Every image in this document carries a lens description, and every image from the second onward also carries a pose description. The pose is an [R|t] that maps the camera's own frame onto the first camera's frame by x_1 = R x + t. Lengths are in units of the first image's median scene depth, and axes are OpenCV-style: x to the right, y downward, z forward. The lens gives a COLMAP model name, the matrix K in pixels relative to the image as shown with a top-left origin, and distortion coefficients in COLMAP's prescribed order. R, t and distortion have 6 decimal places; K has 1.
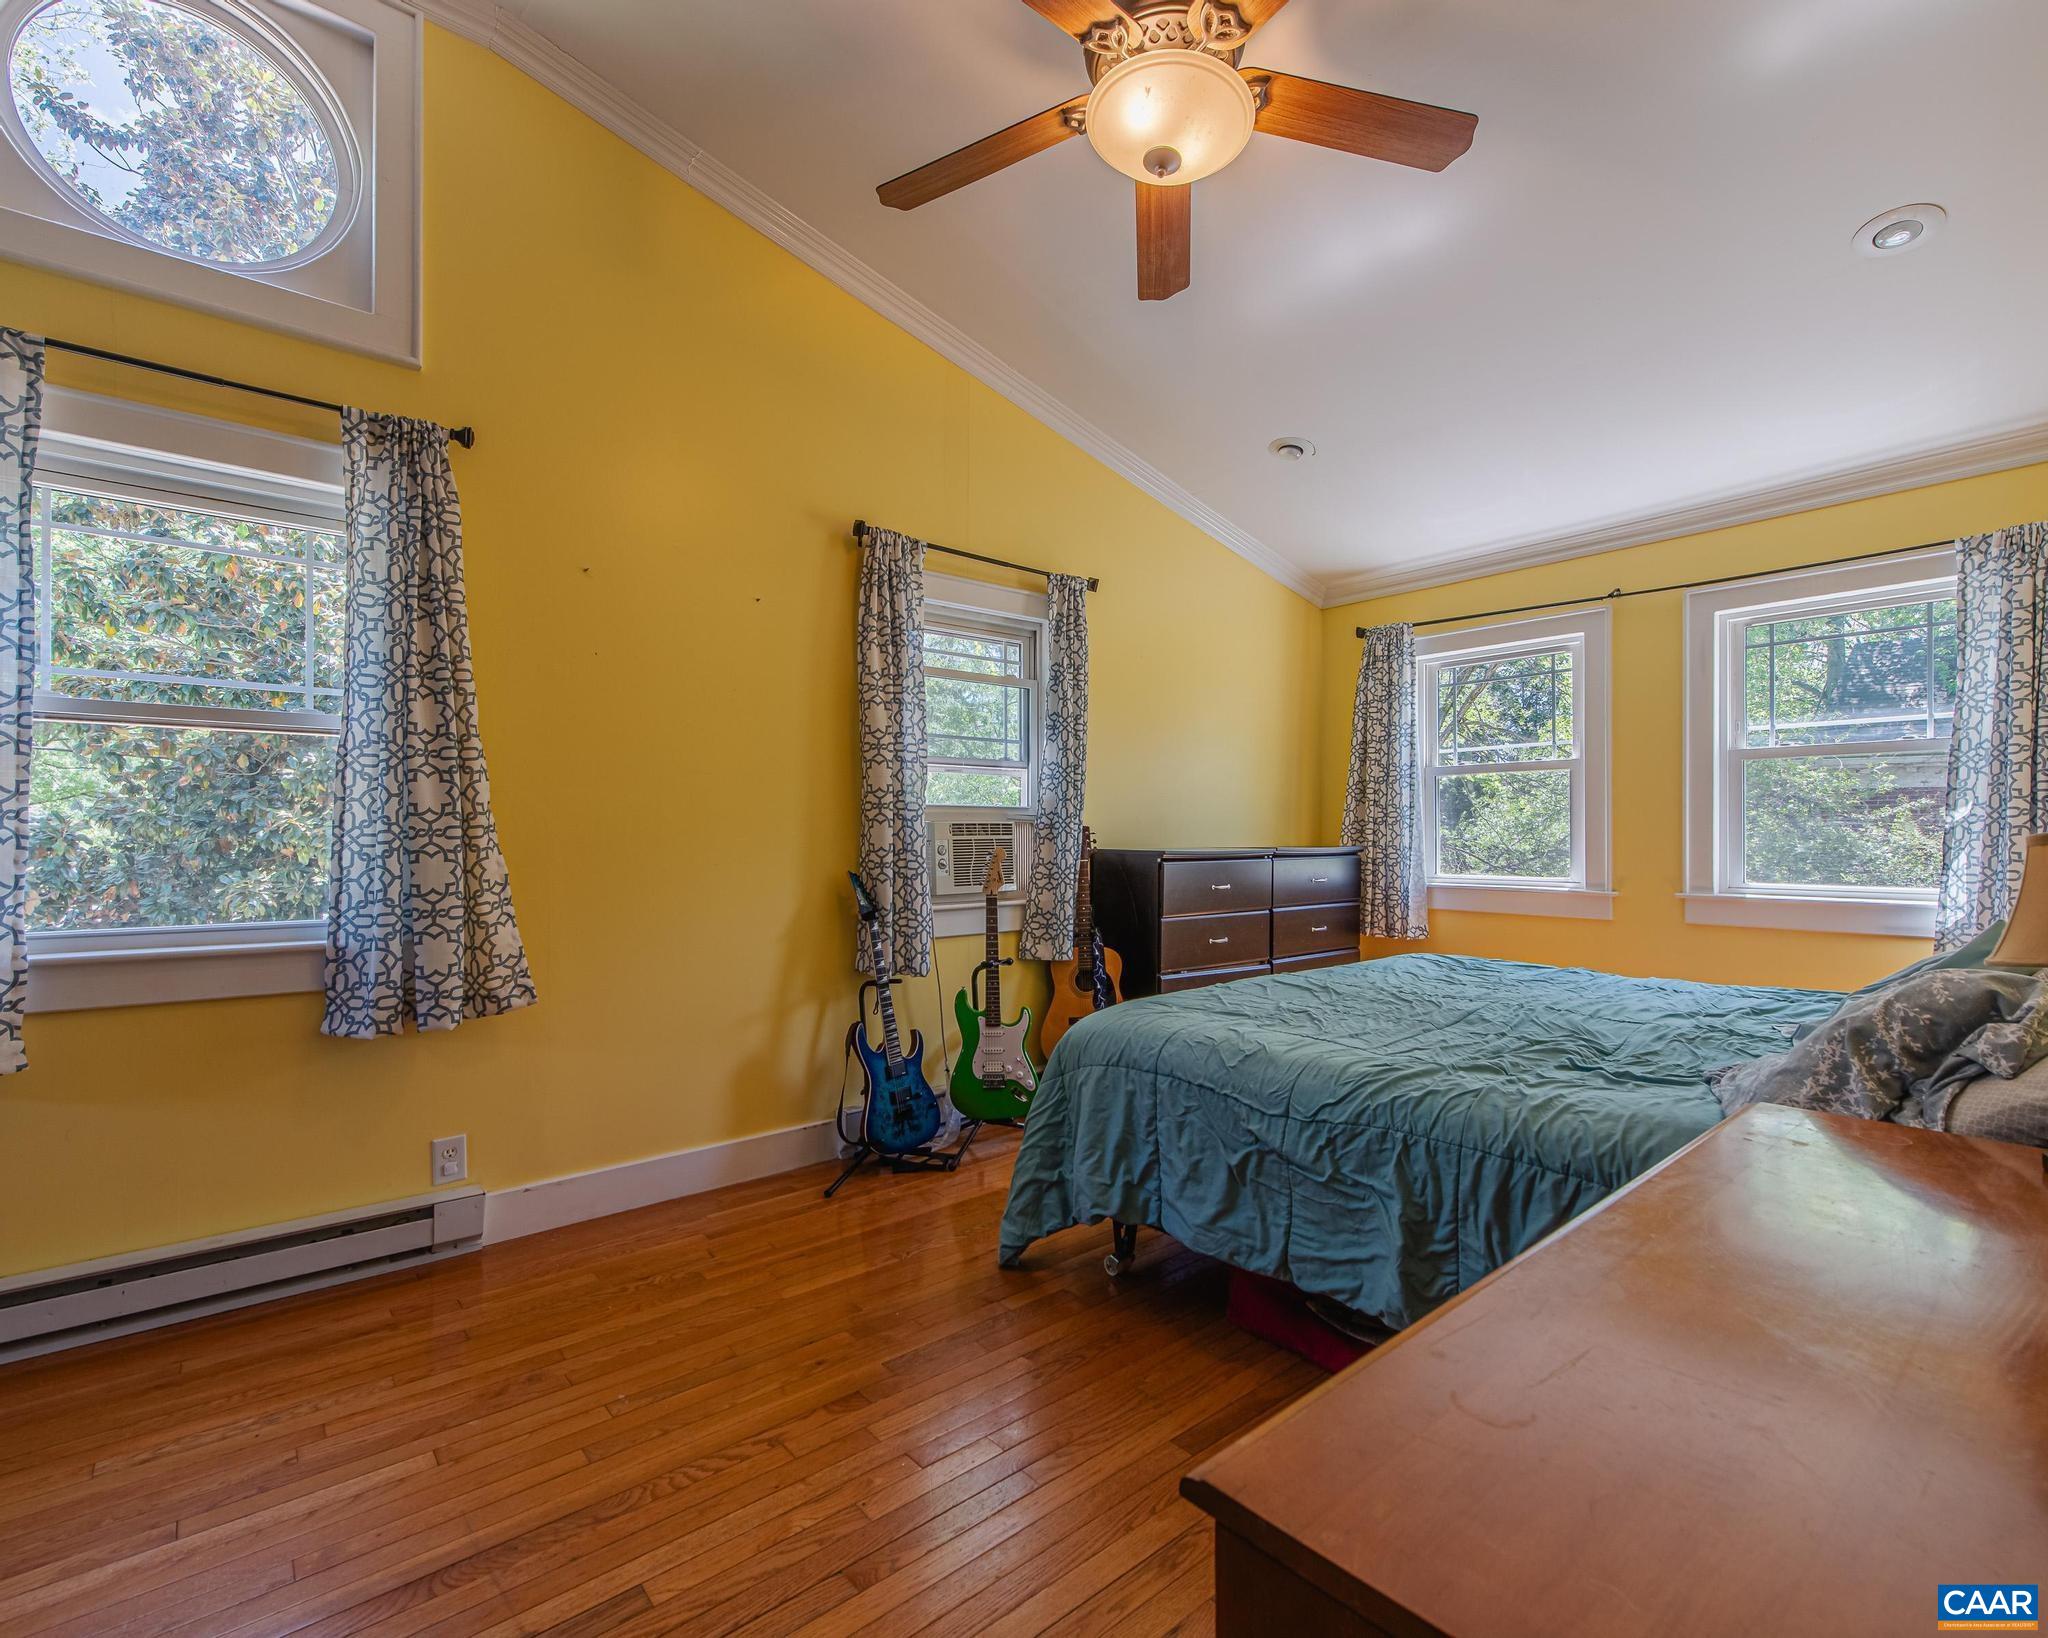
lens RADIAL K [[992.0, 0, 1023.7], [0, 992.0, 826.2], [0, 0, 1]] dist [0.022591, -0.007846]
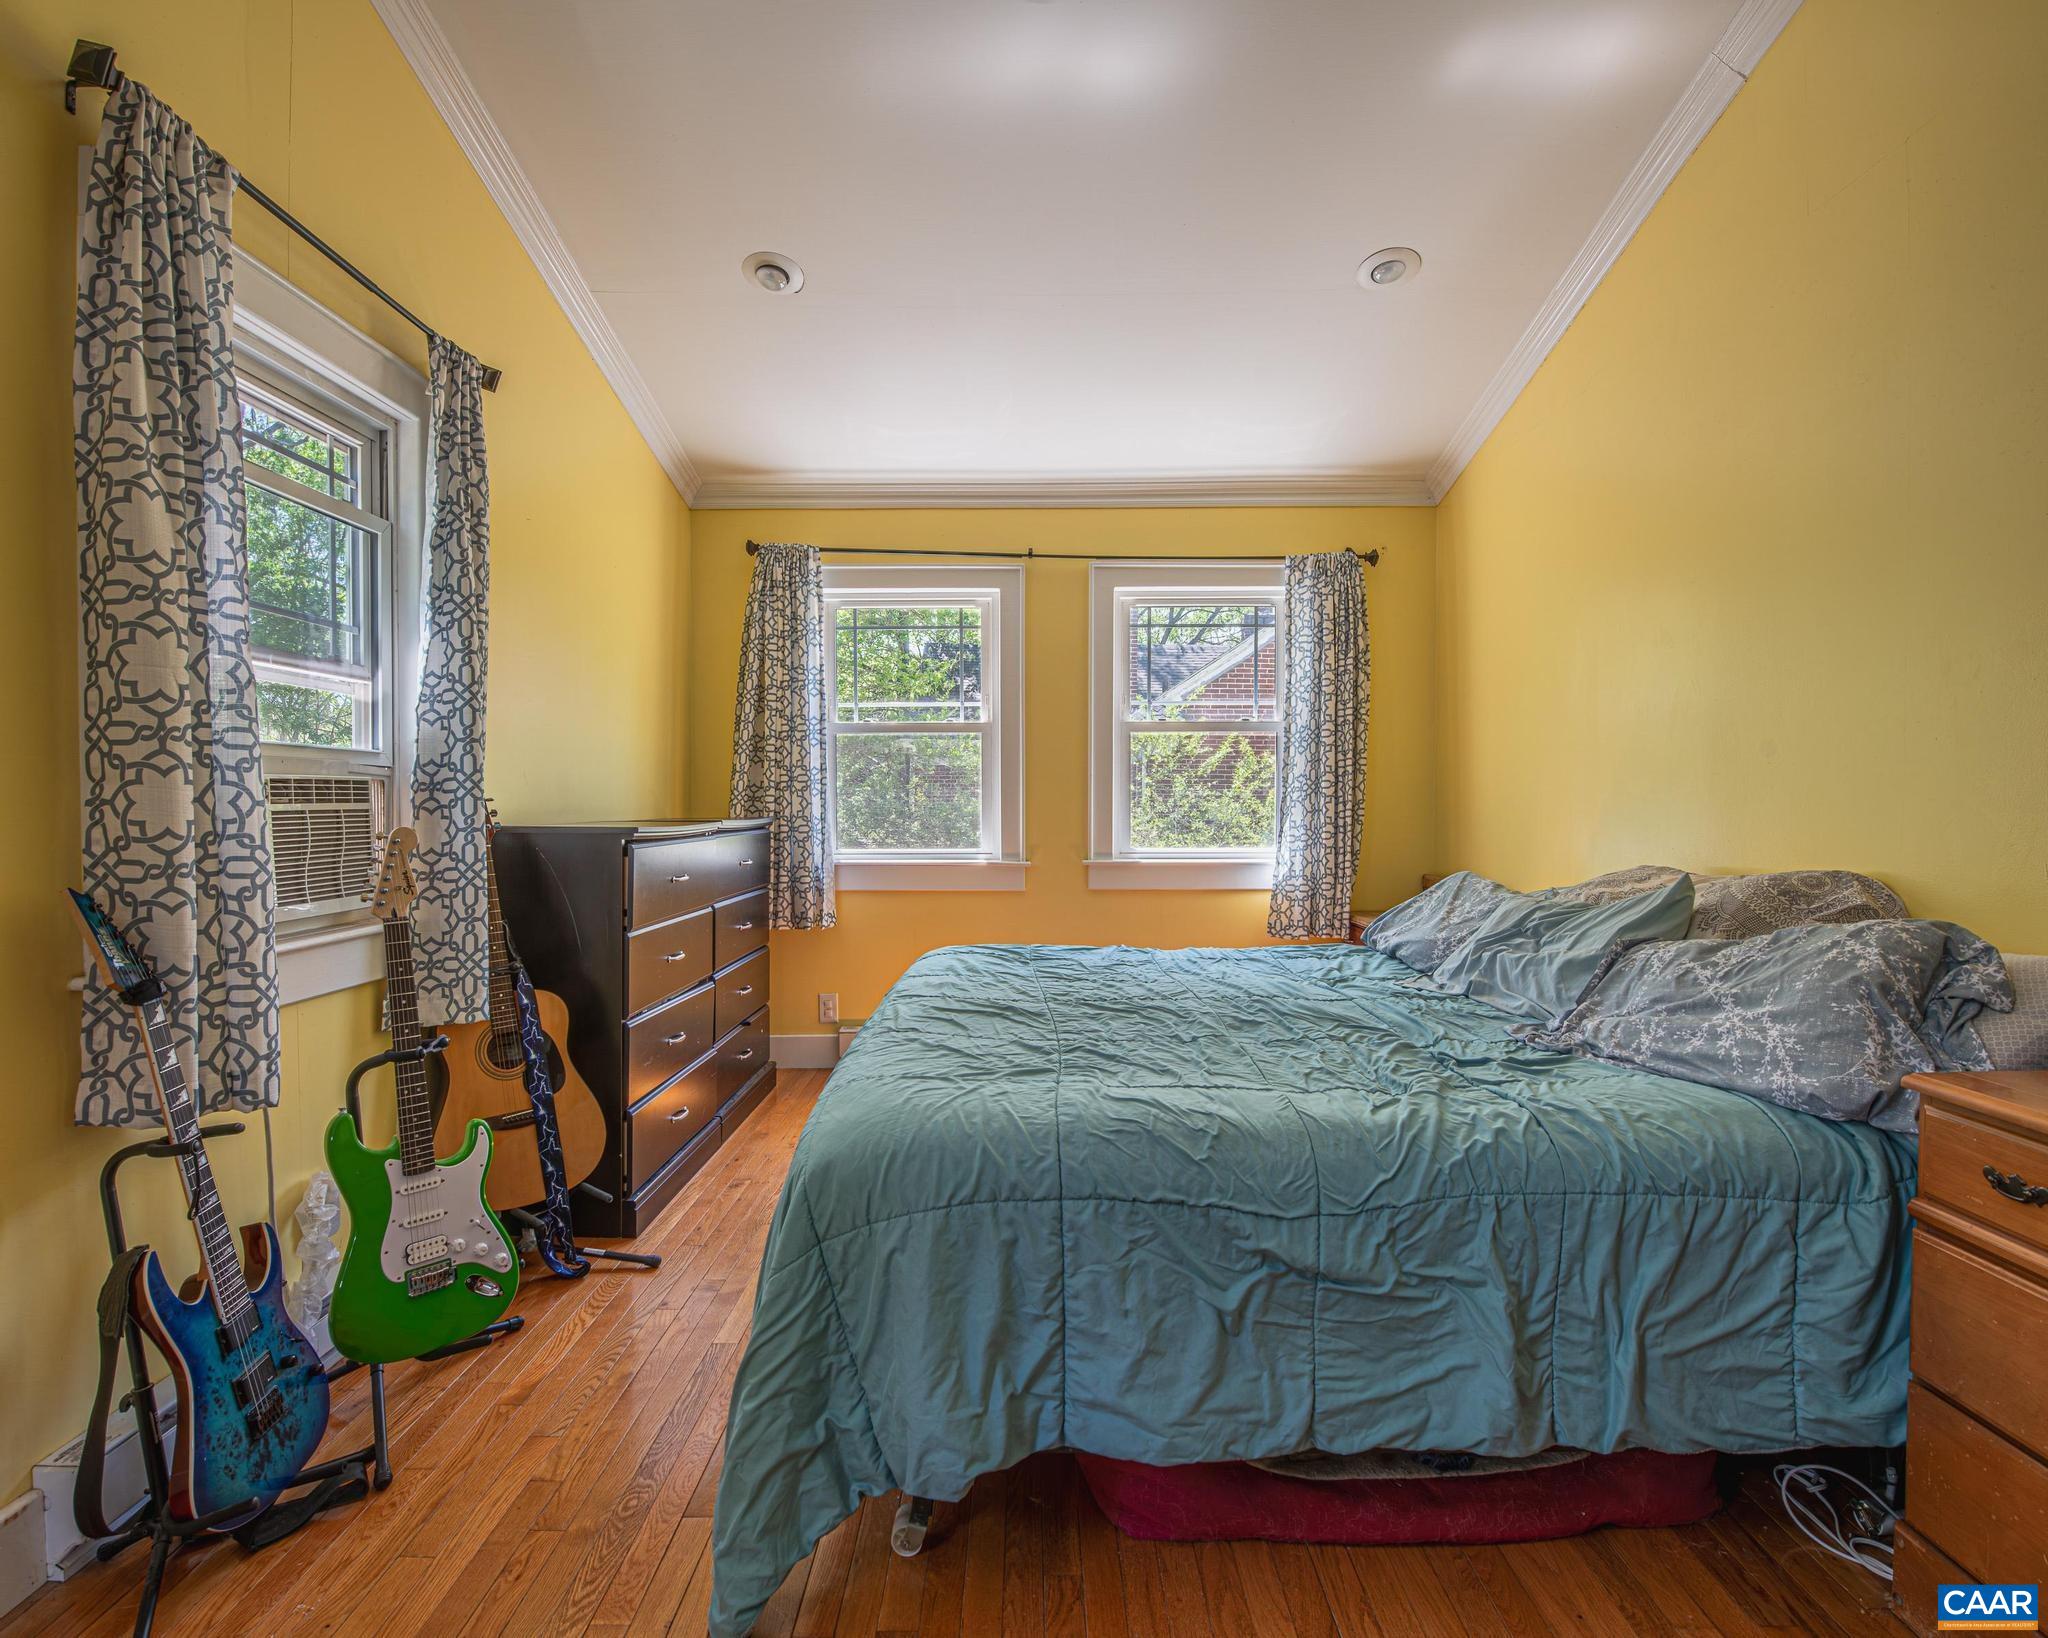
lens RADIAL K [[1066.6, 0, 1027.9], [0, 1066.6, 822.5], [0, 0, 1]] dist [-0.012338, -0.003245]
pose [[0.648141, -0.013521, 0.761401, -0.246861], [-0.005043, 0.999744, 0.022047, 0.006065], [-0.761504, -0.018130, 0.647907, 0.411864]]
